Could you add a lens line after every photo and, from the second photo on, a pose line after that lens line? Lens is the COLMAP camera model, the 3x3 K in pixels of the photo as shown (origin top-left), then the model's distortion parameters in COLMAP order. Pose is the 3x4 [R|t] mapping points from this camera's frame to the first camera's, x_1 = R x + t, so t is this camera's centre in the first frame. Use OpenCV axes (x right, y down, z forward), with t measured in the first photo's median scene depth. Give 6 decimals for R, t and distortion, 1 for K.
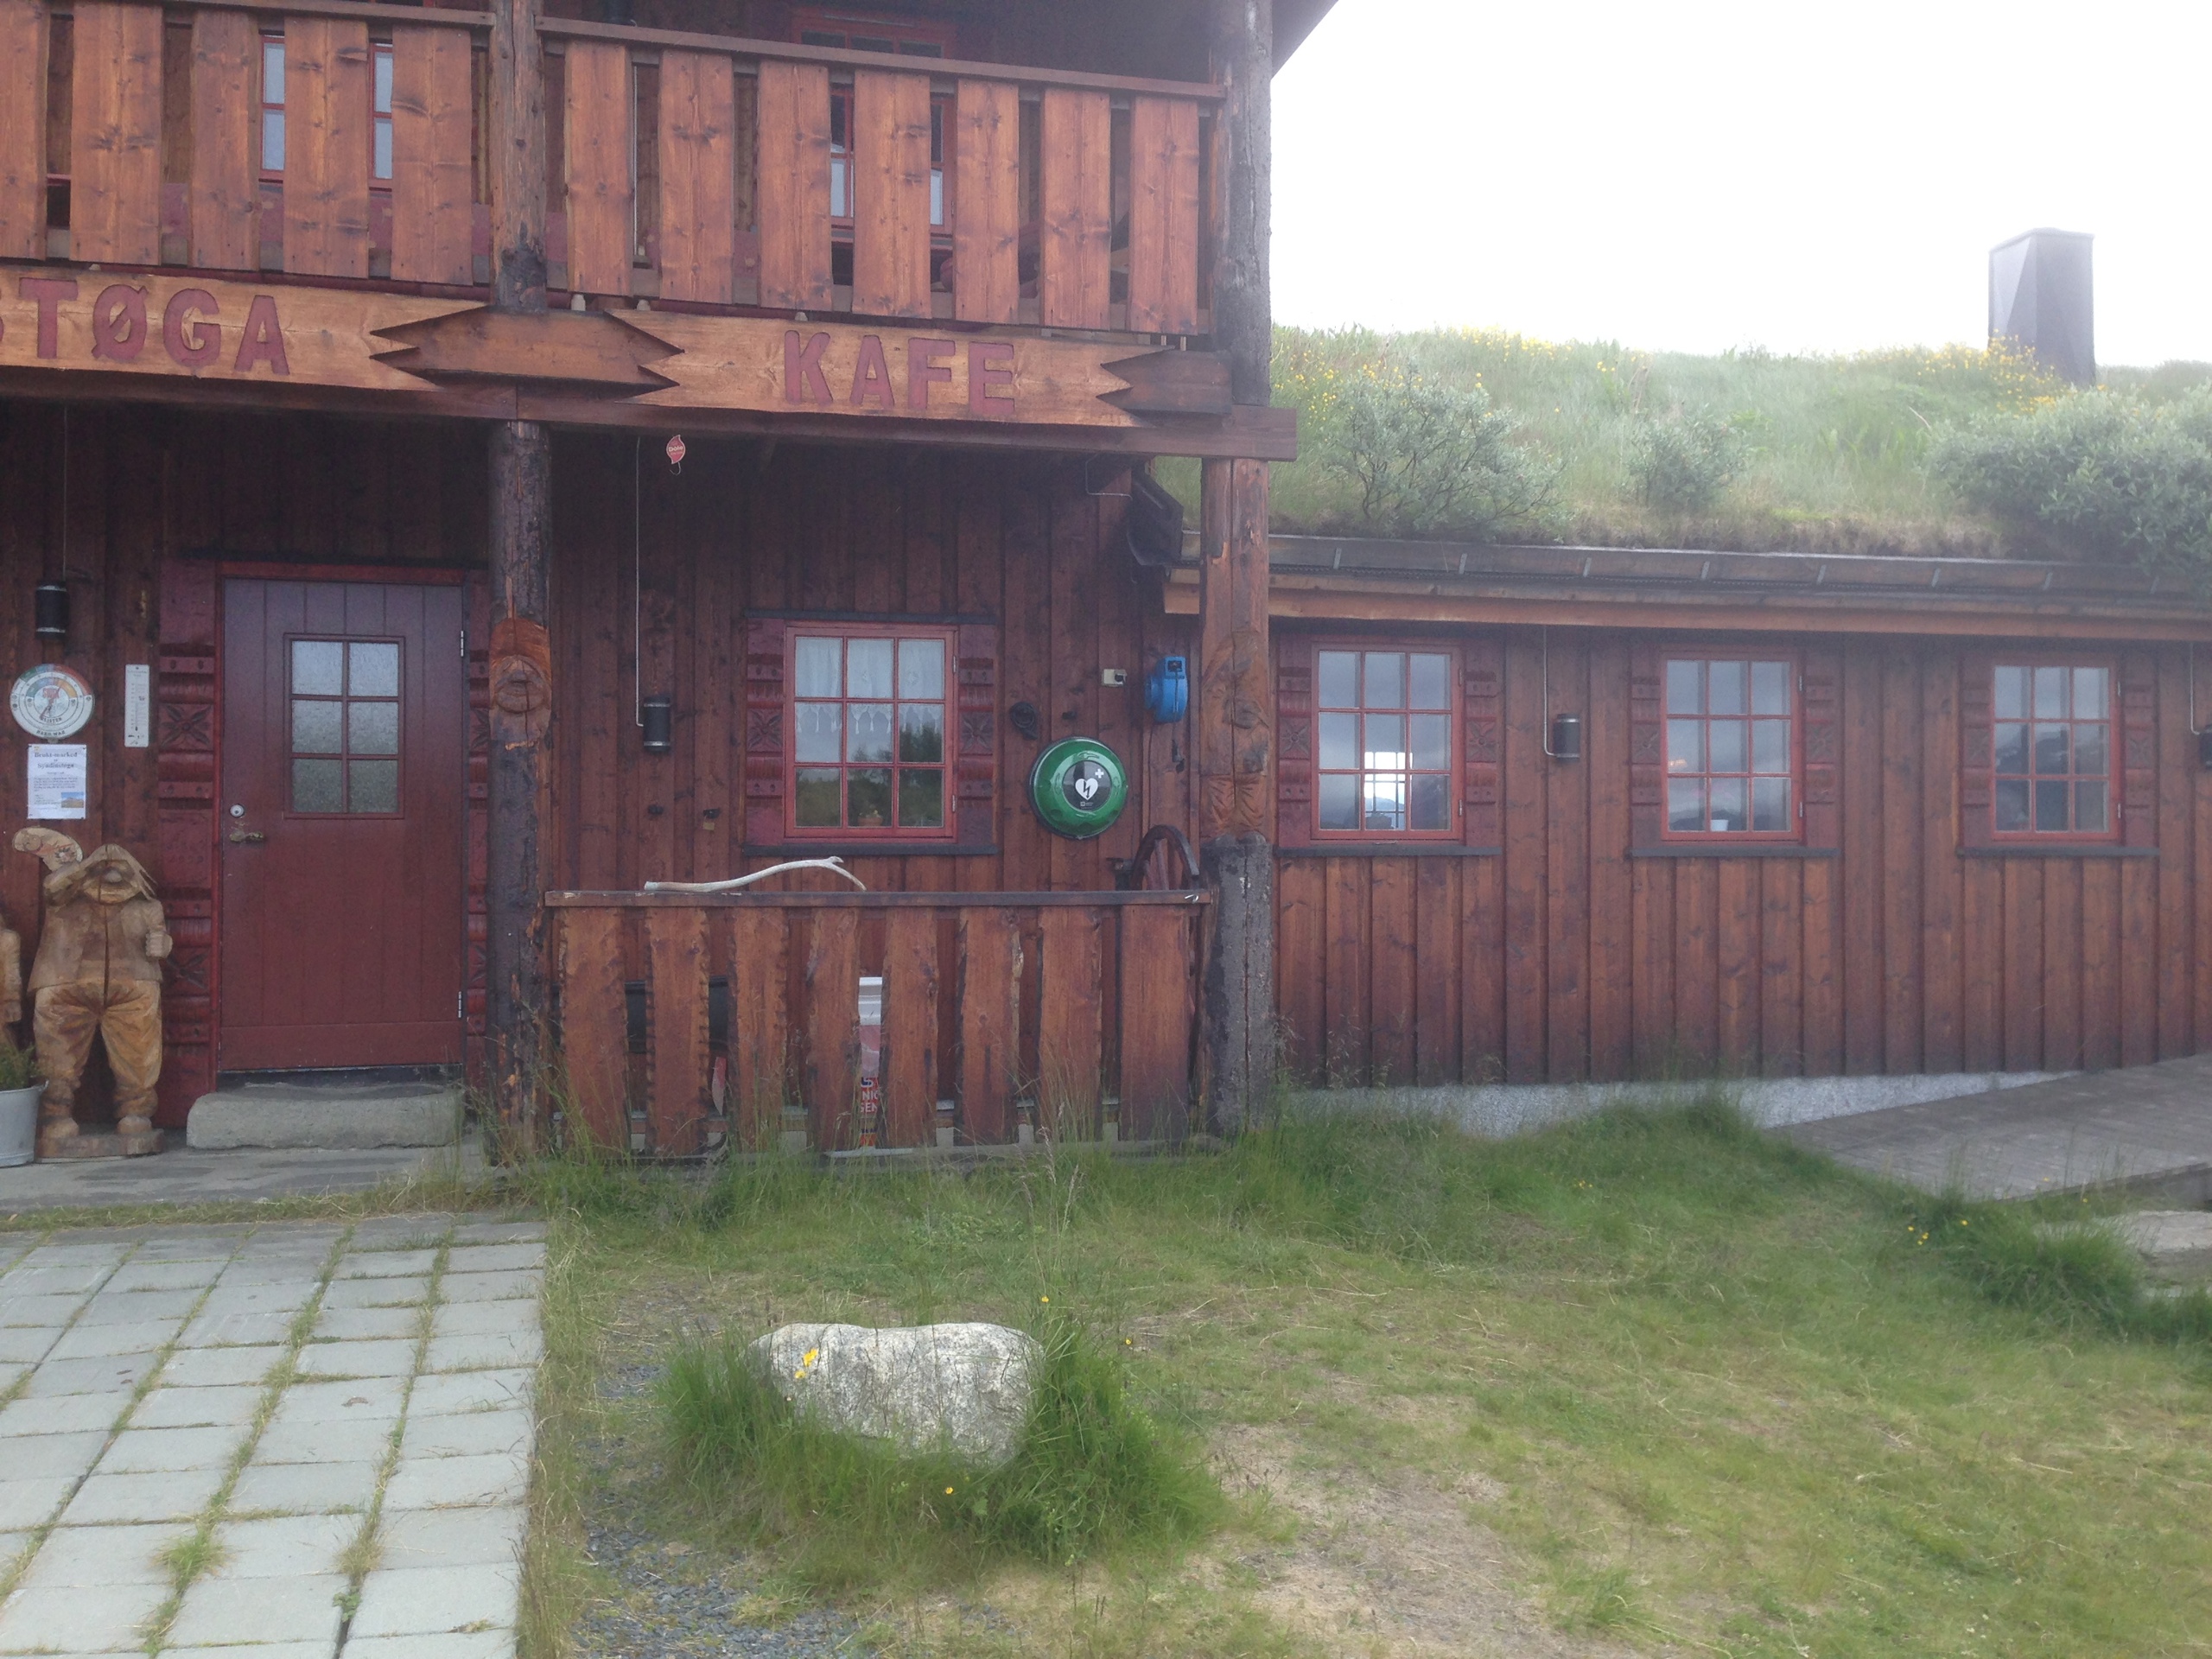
lens RADIAL K [[2108.3, 0, 1104.5], [0, 2108.3, 829.8], [0, 0, 1]] dist [0.081303, 0.000000]
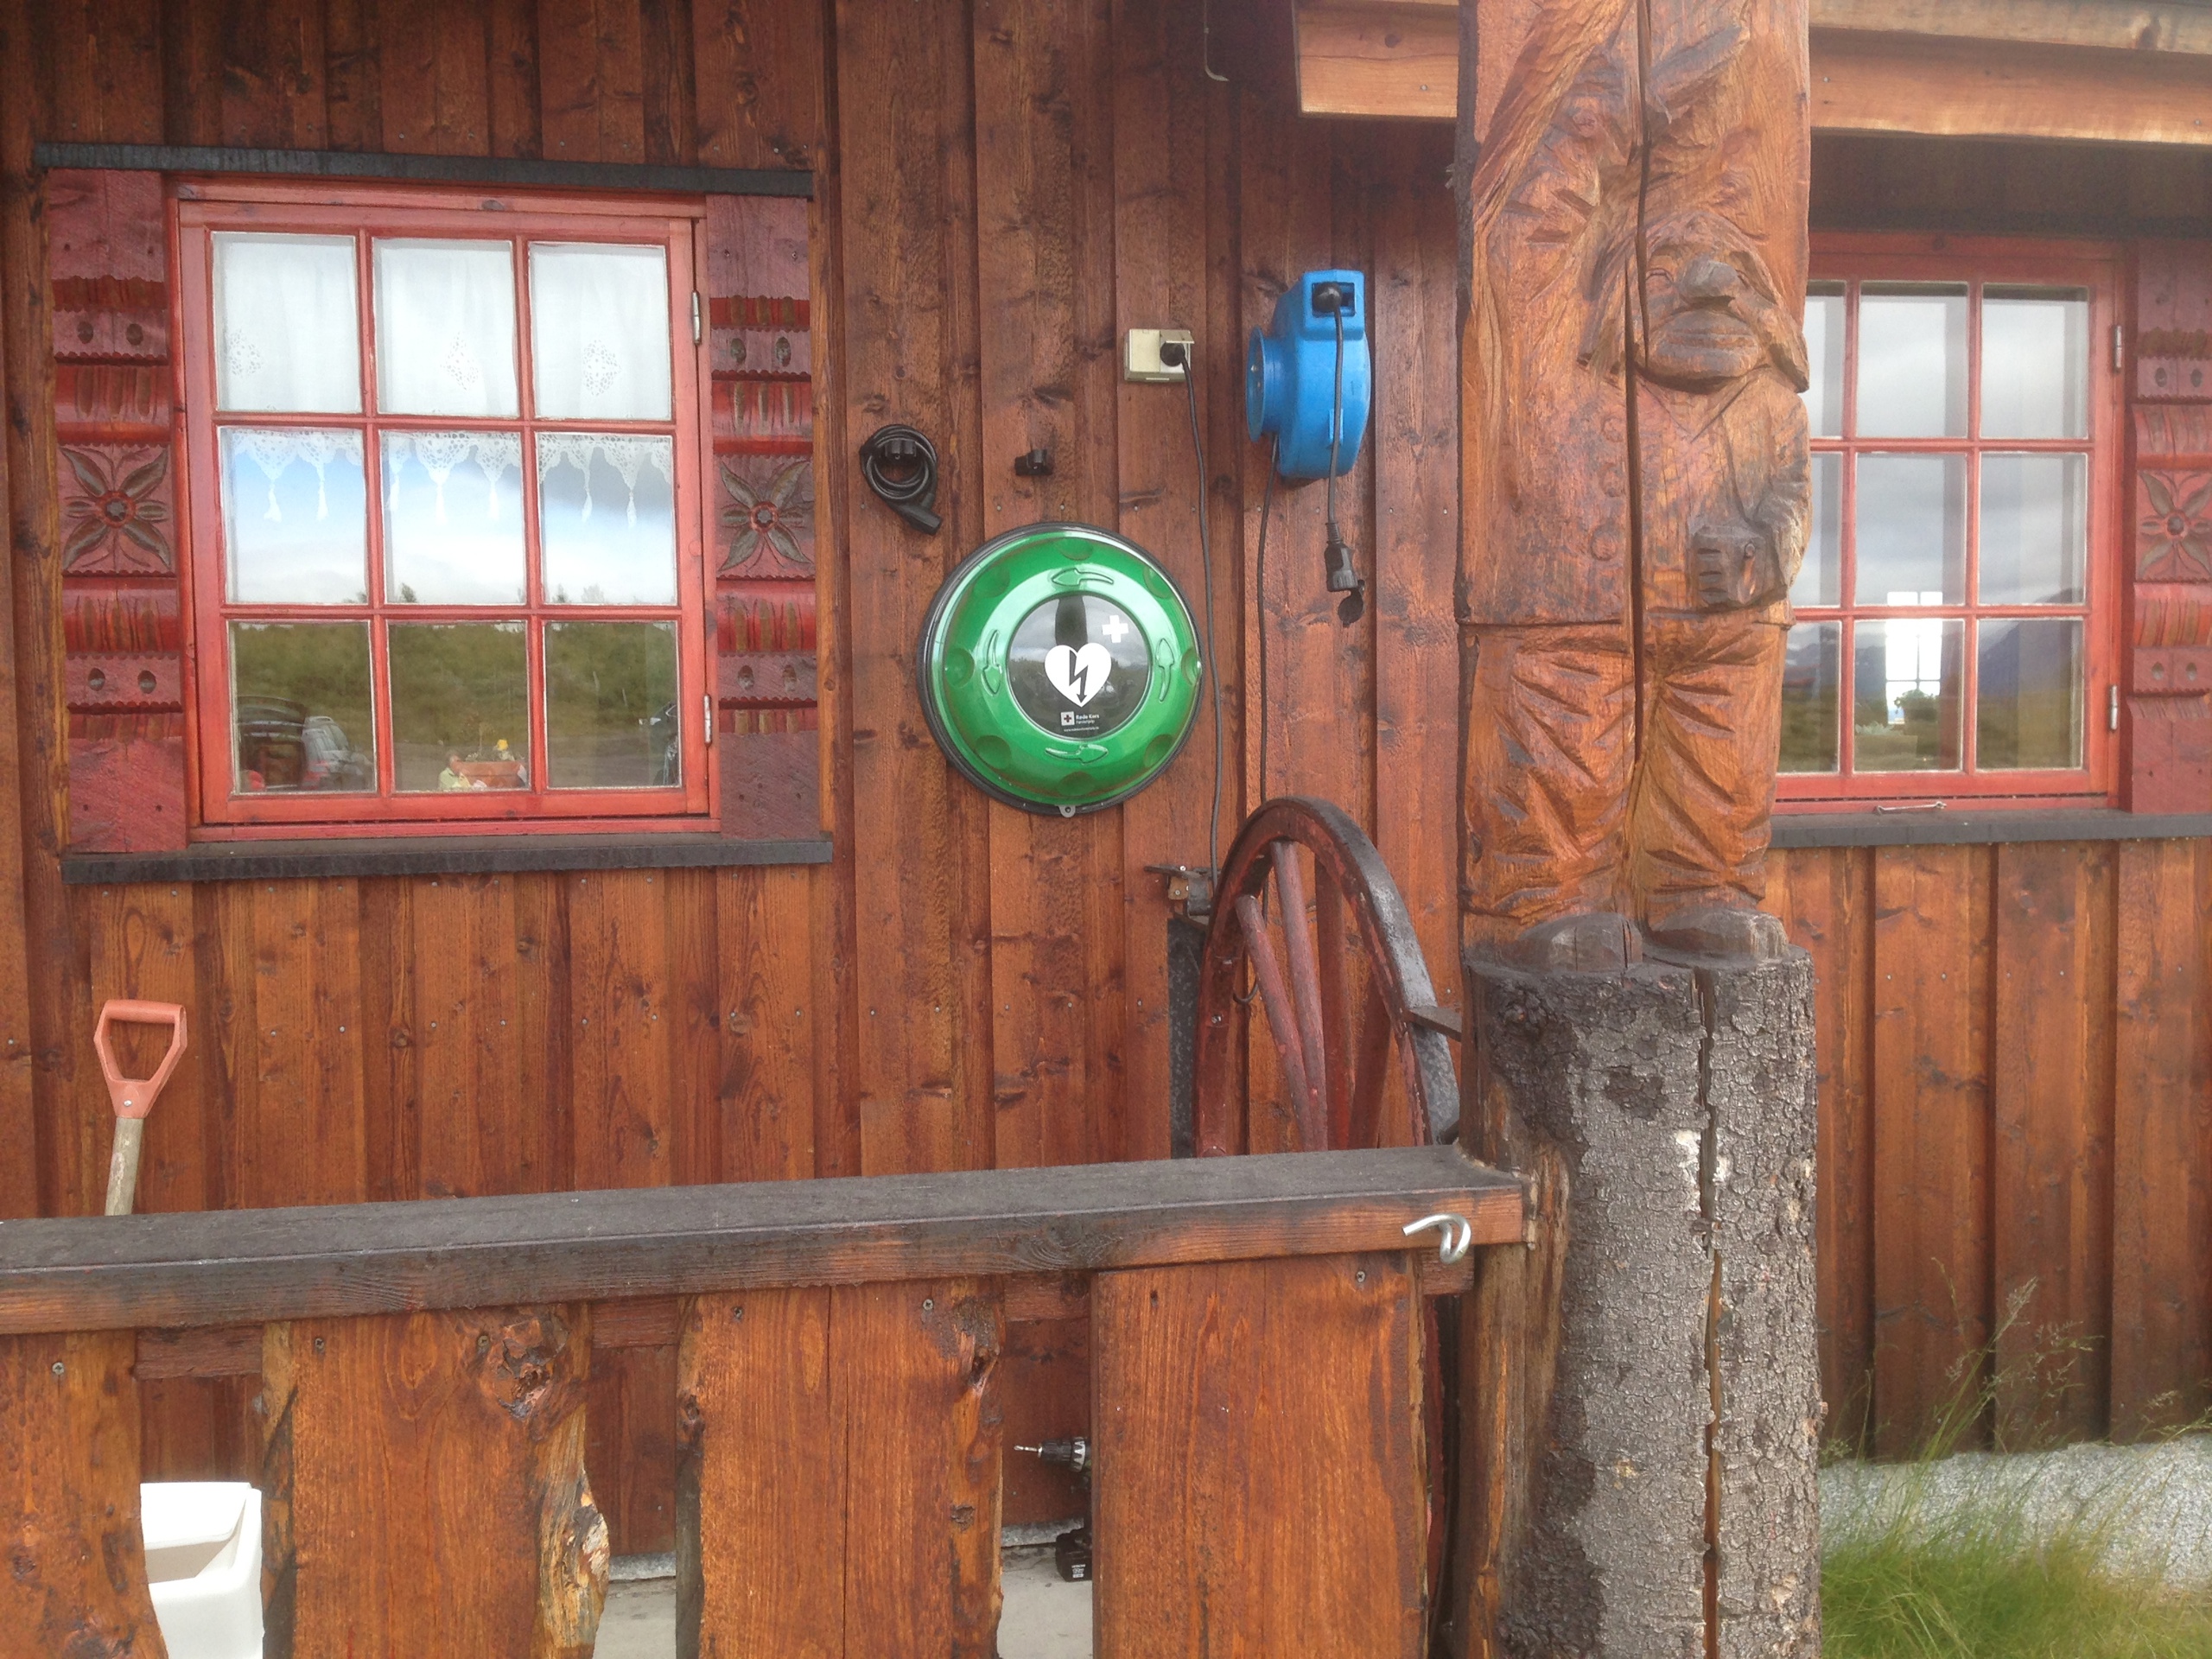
lens RADIAL K [[2108.3, 0, 1205.7], [0, 2108.3, 815.7], [0, 0, 1]] dist [0.081303, 0.000000]
pose [[0.999674, -0.011409, -0.022859, 0.019693], [0.012762, 0.998118, 0.059975, -0.016671], [0.022132, -0.060247, 0.997938, 0.650630]]
